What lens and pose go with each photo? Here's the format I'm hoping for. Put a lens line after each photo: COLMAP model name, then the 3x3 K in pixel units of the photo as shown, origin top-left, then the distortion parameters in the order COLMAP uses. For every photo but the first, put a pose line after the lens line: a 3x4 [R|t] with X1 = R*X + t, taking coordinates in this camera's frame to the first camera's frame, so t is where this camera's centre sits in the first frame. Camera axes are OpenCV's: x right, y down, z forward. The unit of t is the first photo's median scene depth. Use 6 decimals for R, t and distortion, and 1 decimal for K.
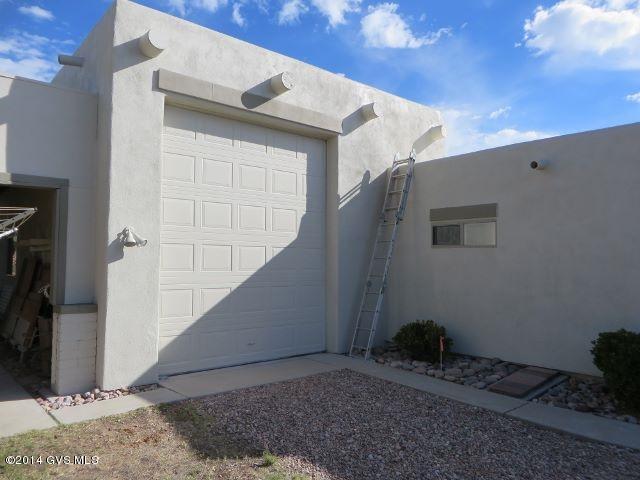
lens RADIAL K [[480.7, 0, 320.0], [0, 480.7, 240.0], [0, 0, 1]] dist [-0.010792, -0.001337]
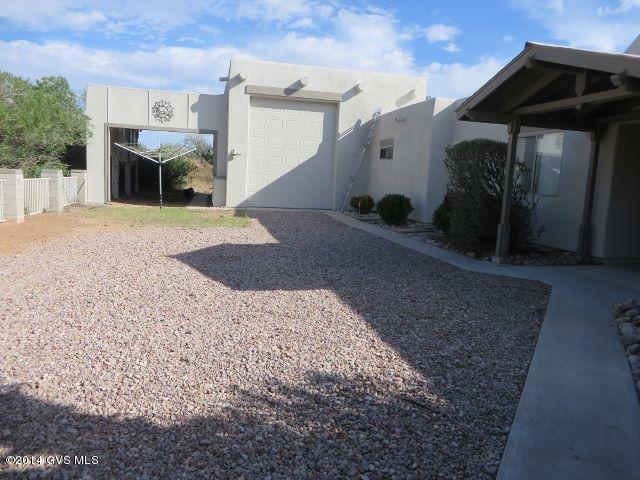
lens RADIAL K [[480.7, 0, 320.0], [0, 480.7, 240.0], [0, 0, 1]] dist [-0.010792, -0.001337]
pose [[0.887869, 0.093726, -0.450448, 0.948845], [-0.020160, 0.986016, 0.165427, 0.018459], [0.459654, -0.137797, 0.877343, -0.899544]]
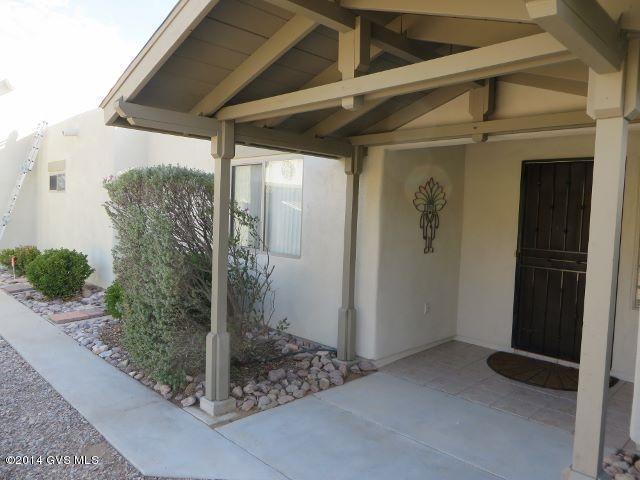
lens RADIAL K [[480.7, 0, 320.0], [0, 480.7, 240.0], [0, 0, 1]] dist [-0.010792, -0.001337]
pose [[0.997848, 0.022636, 0.061541, 0.912064], [-0.028831, 0.994396, 0.101709, -0.009036], [-0.058894, -0.103265, 0.992909, -0.368480]]
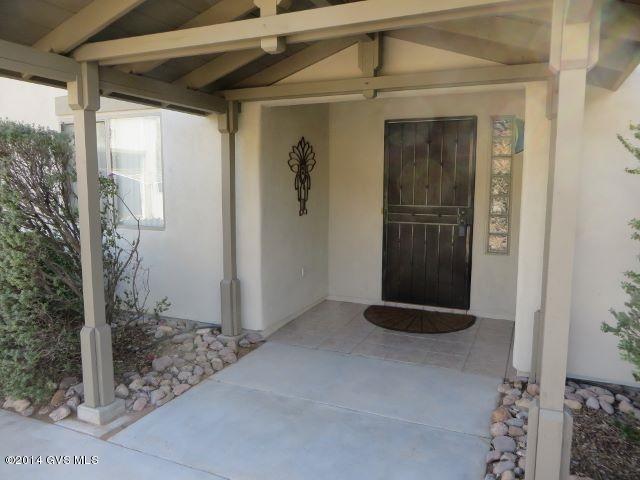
lens RADIAL K [[483.4, 0, 320.0], [0, 483.4, 240.0], [0, 0, 1]] dist [-0.004108, 0.001123]
pose [[0.908044, -0.057316, 0.414935, 0.848229], [-0.013198, 0.986187, 0.165108, -0.002688], [-0.418667, -0.155402, 0.894745, -0.316726]]
